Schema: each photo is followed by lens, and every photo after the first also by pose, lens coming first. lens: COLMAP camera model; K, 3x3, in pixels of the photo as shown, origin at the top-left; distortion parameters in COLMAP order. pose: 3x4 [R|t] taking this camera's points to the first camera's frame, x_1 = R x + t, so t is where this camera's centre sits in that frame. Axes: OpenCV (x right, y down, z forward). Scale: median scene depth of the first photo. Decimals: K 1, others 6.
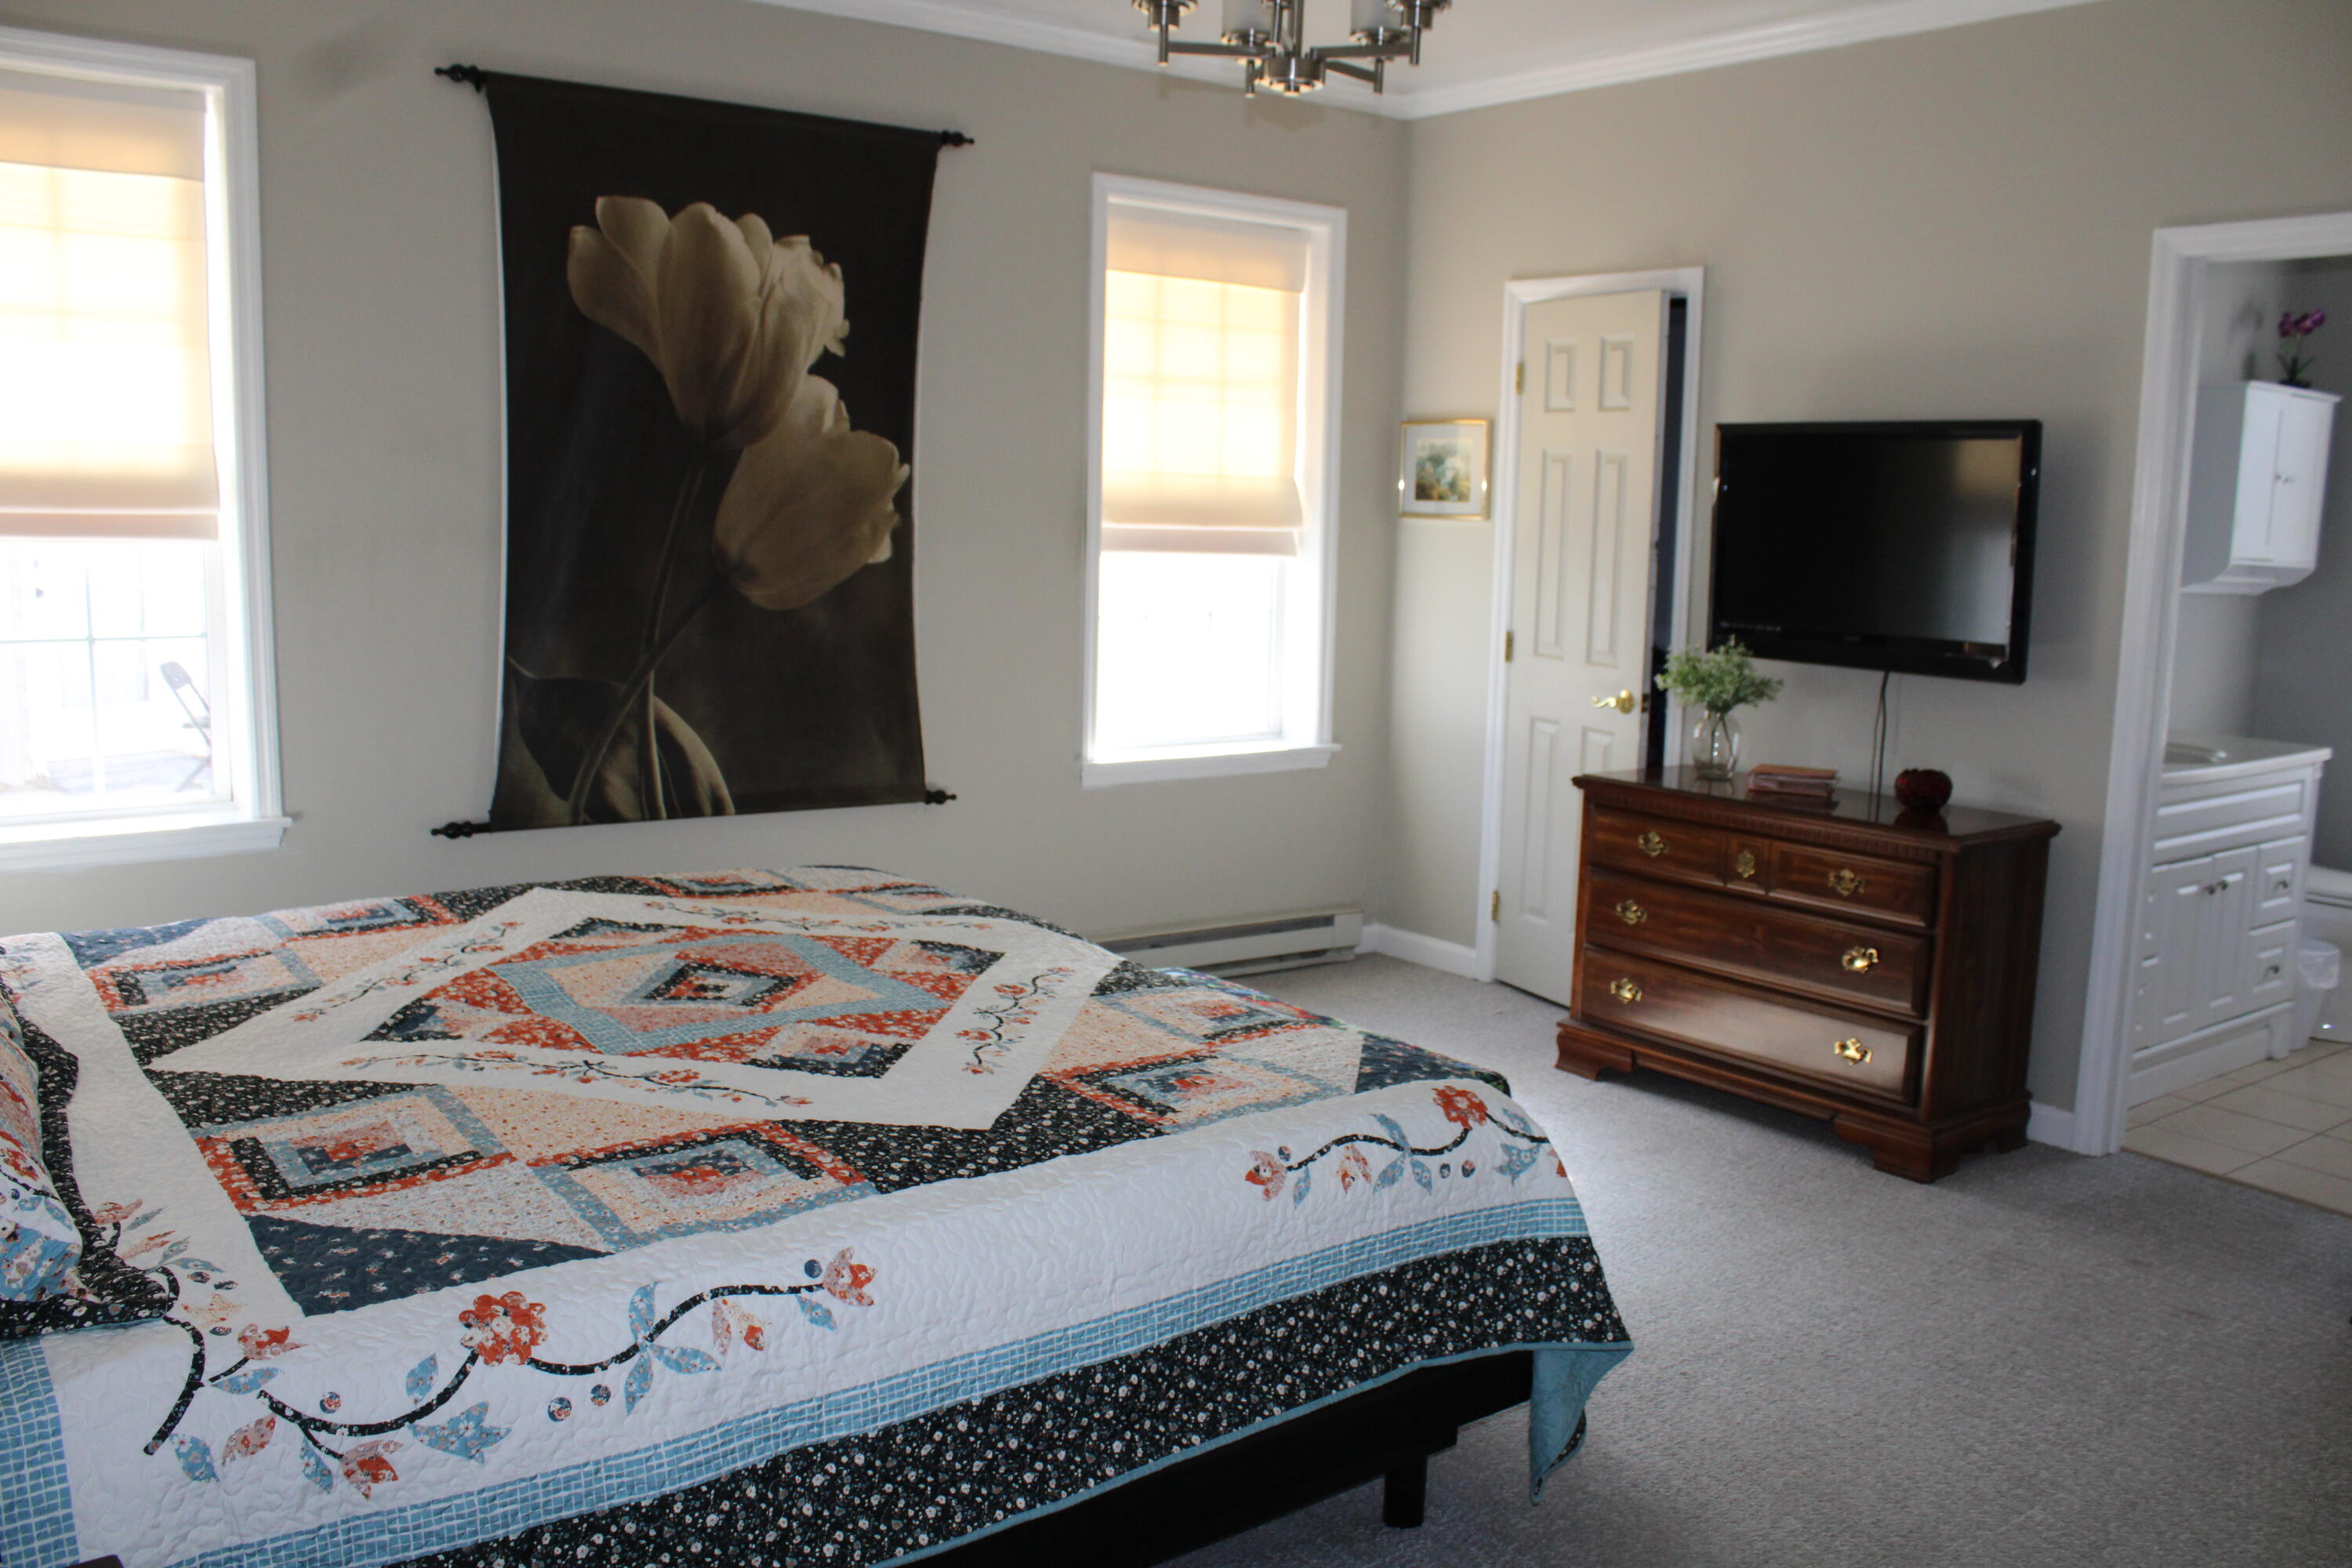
lens RADIAL K [[1949.8, 0, 1189.2], [0, 1949.8, 778.8], [0, 0, 1]] dist [-0.166725, 0.147365]
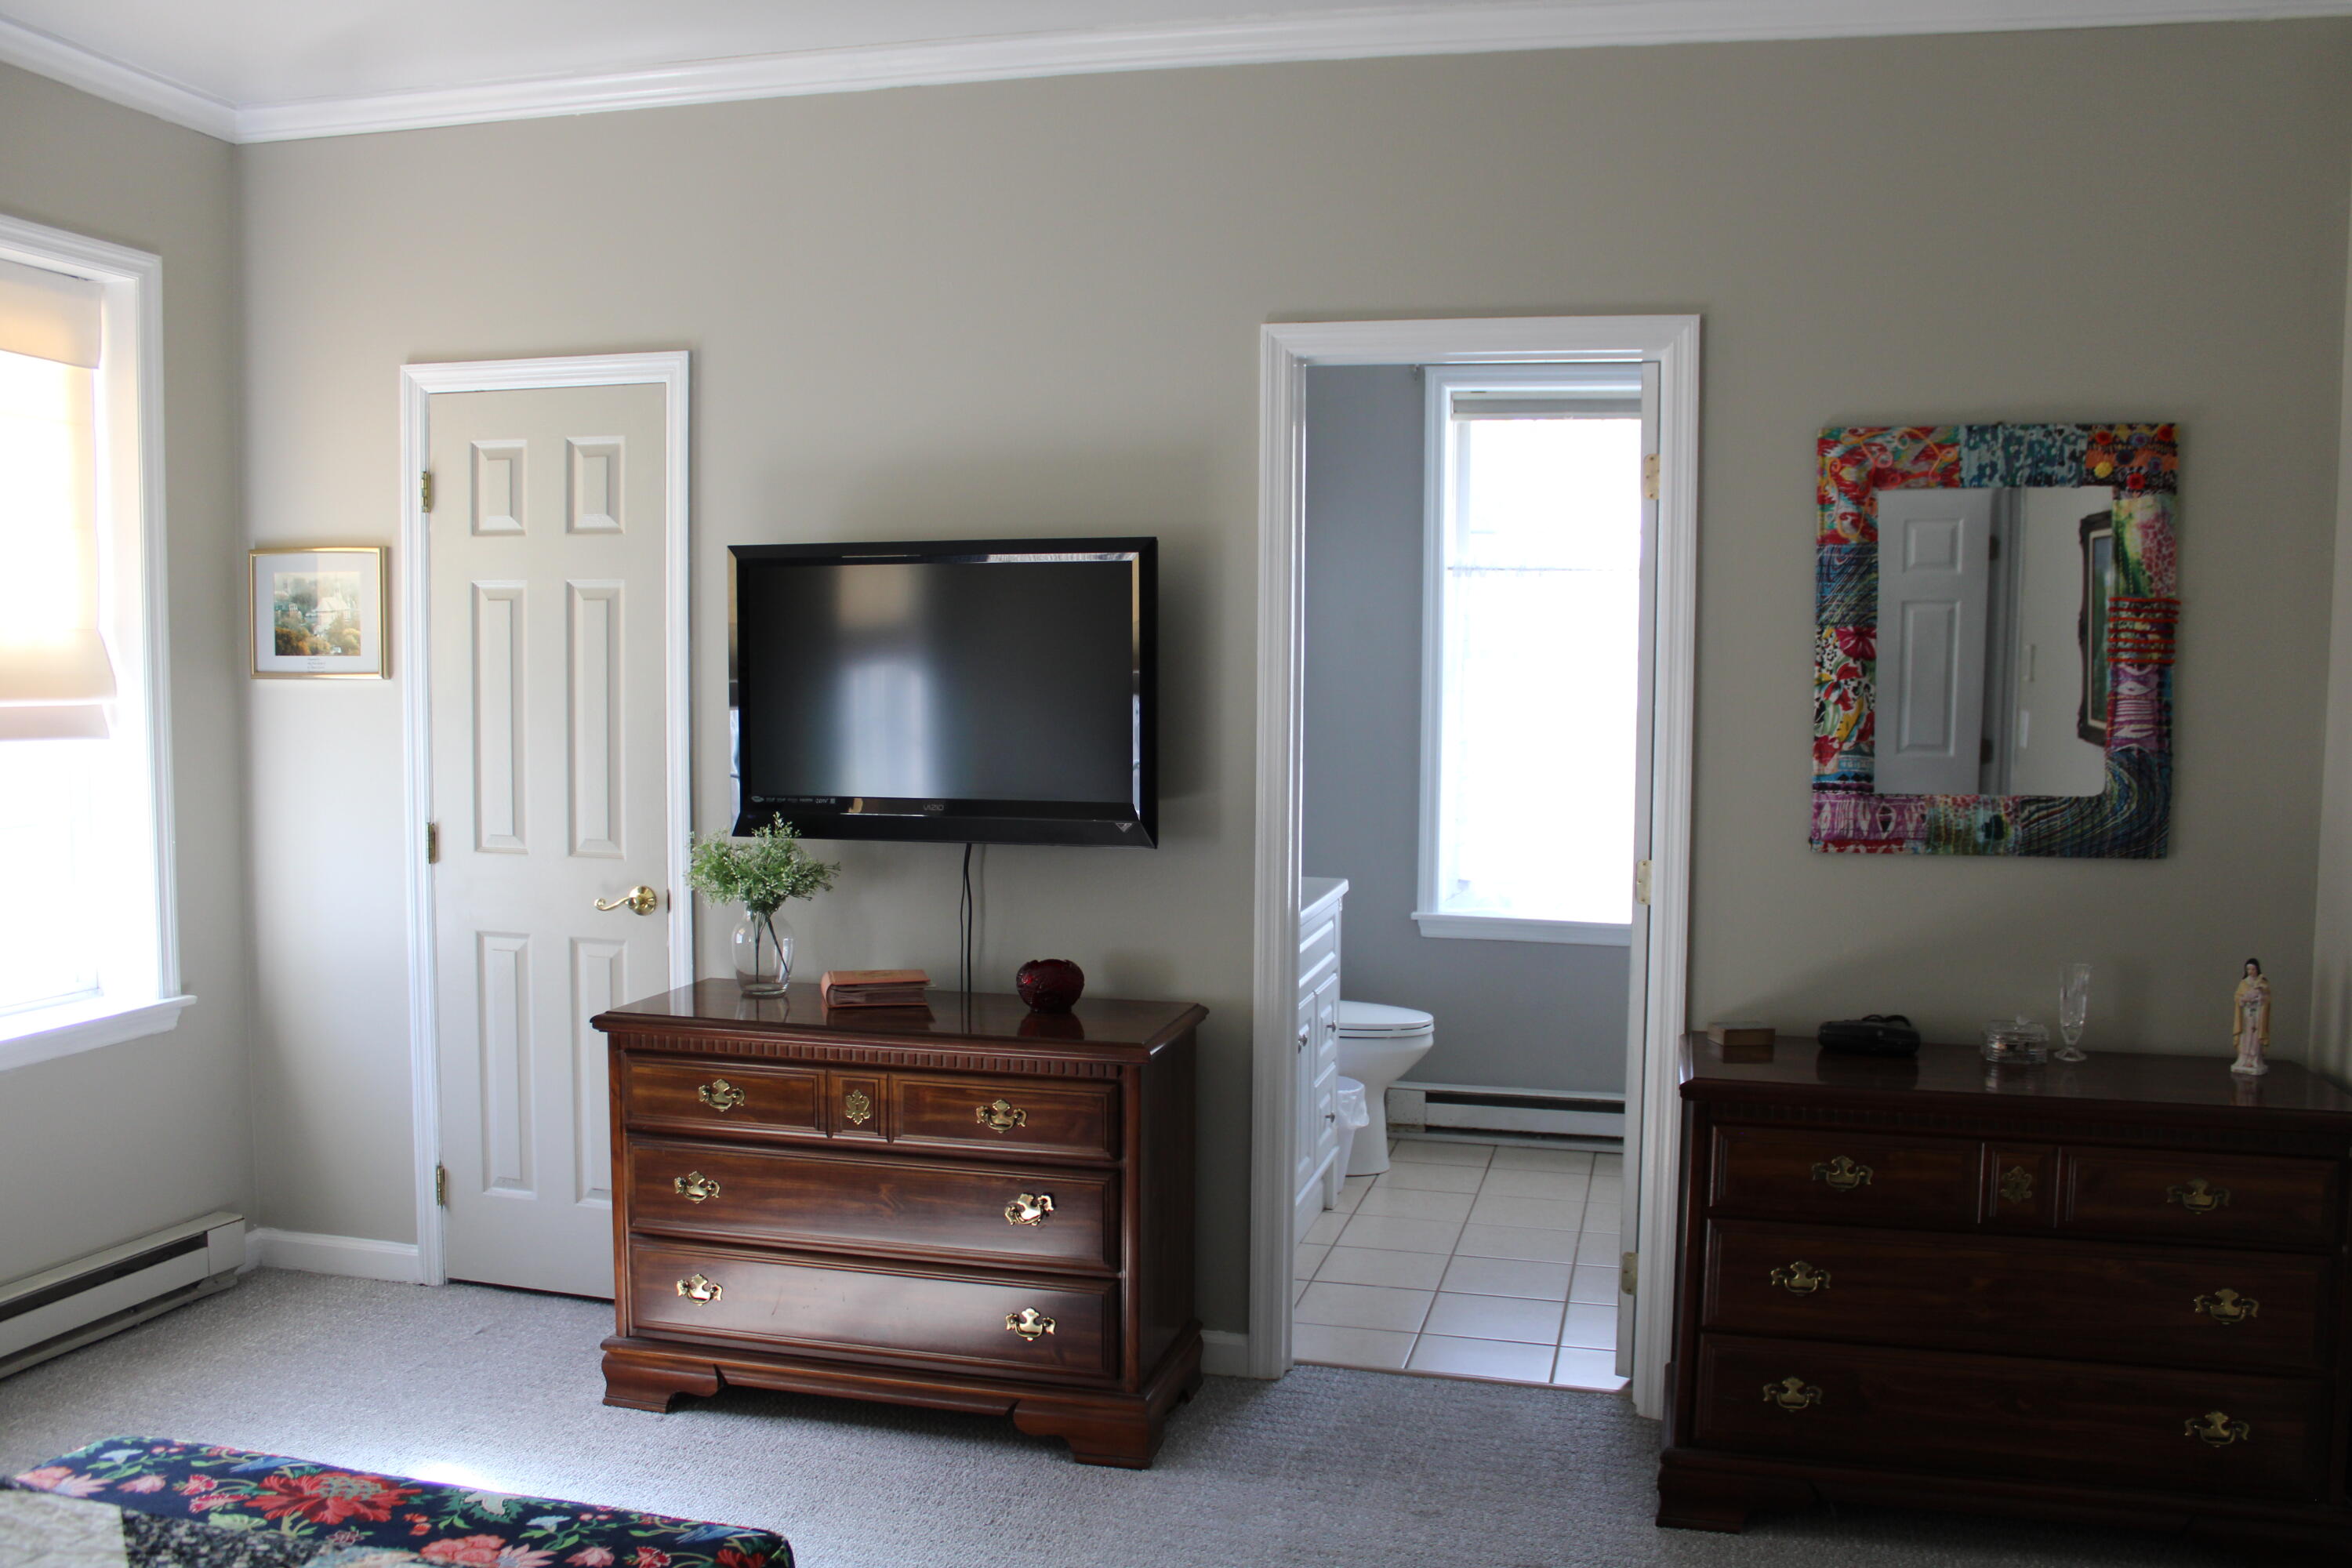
lens RADIAL K [[1949.8, 0, 1189.9], [0, 1949.8, 788.3], [0, 0, 1]] dist [-0.166725, 0.147365]
pose [[0.782562, -0.061198, 0.619557, -0.063134], [0.102673, 0.994217, -0.031480, -0.035403], [-0.614048, 0.088246, 0.784320, 0.228482]]
